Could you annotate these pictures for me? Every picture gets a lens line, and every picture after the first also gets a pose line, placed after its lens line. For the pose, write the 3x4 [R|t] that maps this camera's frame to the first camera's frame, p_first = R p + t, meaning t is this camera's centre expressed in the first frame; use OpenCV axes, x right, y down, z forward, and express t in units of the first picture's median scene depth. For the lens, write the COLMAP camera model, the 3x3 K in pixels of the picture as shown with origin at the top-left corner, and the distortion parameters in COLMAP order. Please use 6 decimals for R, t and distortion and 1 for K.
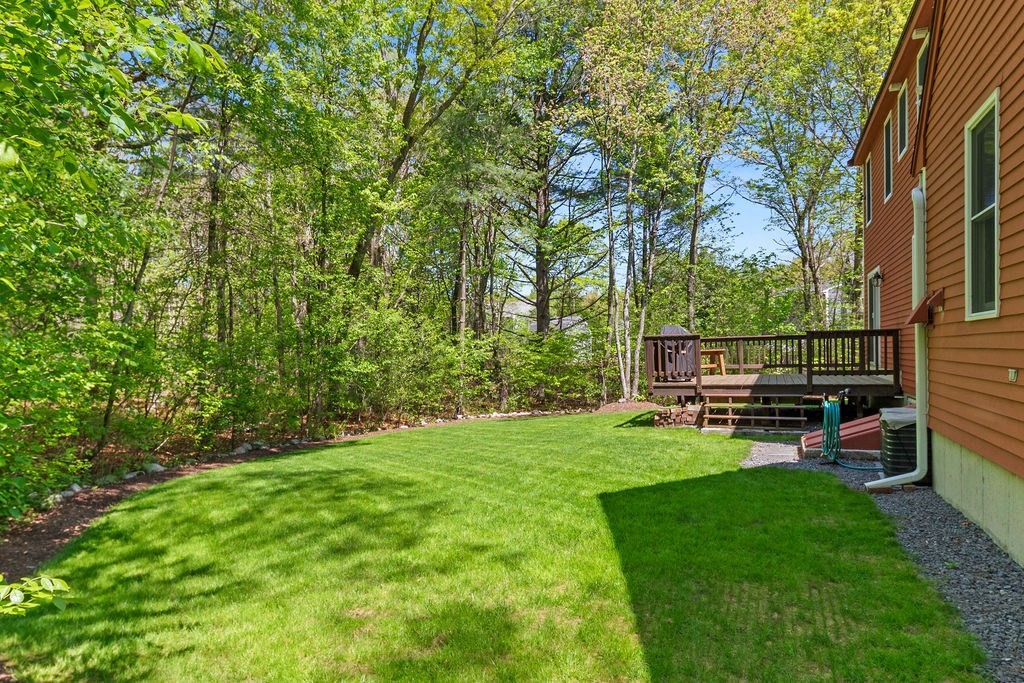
lens RADIAL K [[751.6, 0, 512.0], [0, 751.6, 341.5], [0, 0, 1]] dist [0.006292, 0.006111]
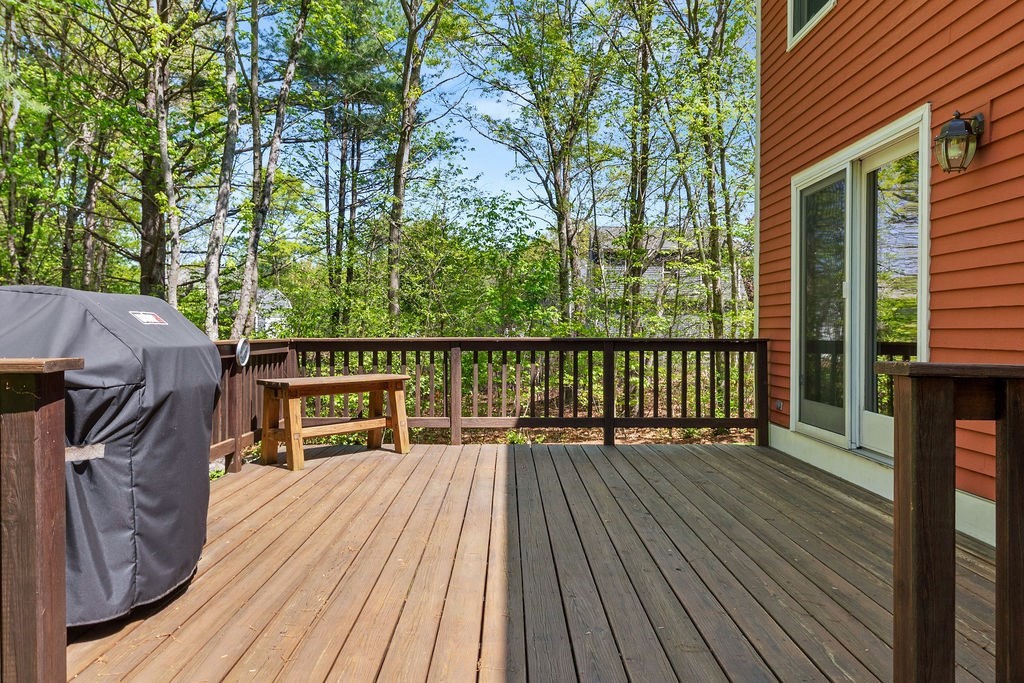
lens RADIAL K [[751.6, 0, 512.0], [0, 751.6, 341.5], [0, 0, 1]] dist [0.006292, 0.006111]
pose [[0.940385, 0.033257, 0.338481, 0.206564], [-0.029557, 0.999434, -0.016082, -0.000154], [-0.338825, 0.005119, 0.940836, 0.653340]]
